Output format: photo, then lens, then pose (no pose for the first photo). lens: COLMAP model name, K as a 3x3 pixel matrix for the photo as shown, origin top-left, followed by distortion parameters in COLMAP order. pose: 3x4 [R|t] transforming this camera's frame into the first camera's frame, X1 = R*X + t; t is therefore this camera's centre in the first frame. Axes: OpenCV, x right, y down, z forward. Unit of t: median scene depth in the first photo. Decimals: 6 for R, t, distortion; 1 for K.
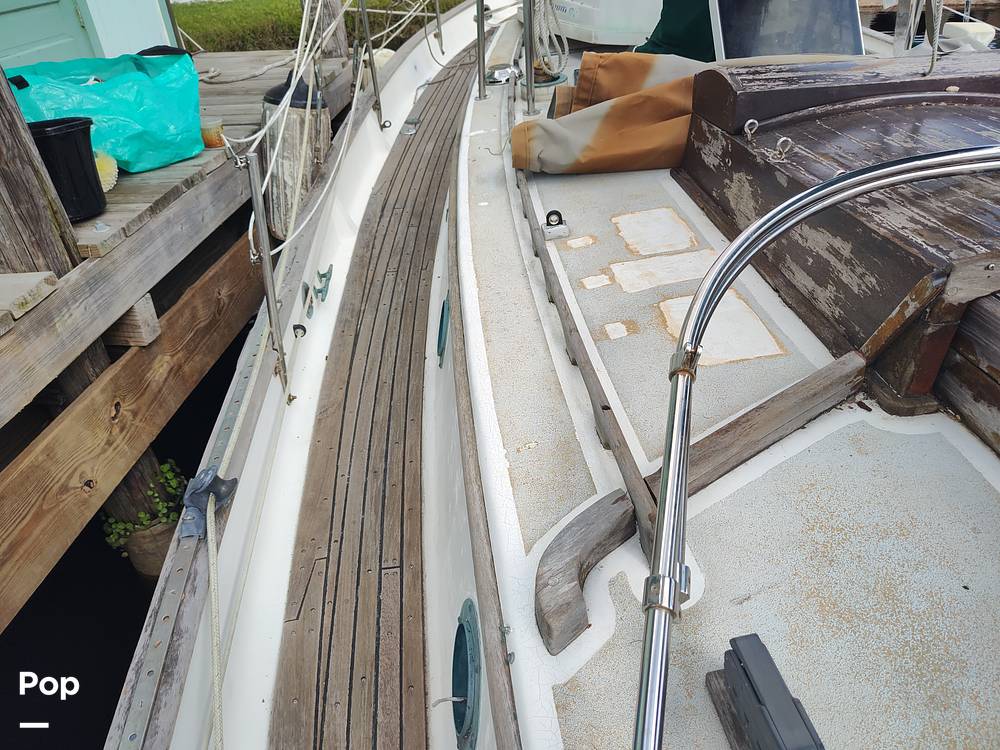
lens RADIAL K [[690.3, 0, 497.1], [0, 690.3, 368.0], [0, 0, 1]] dist [0.003916, -0.027180]
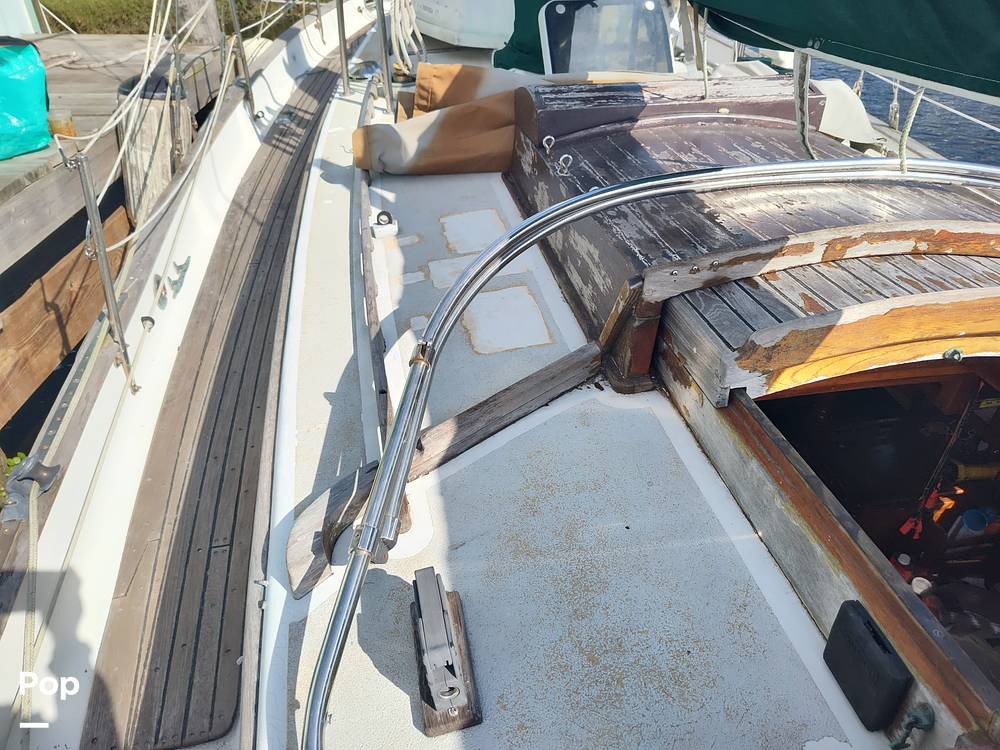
lens RADIAL K [[690.3, 0, 497.3], [0, 690.3, 354.4], [0, 0, 1]] dist [0.003916, -0.027180]
pose [[0.991435, -0.013560, 0.129894, 0.114920], [0.013413, 0.999908, 0.002002, -0.003141], [-0.129910, -0.000243, 0.991526, -0.099077]]
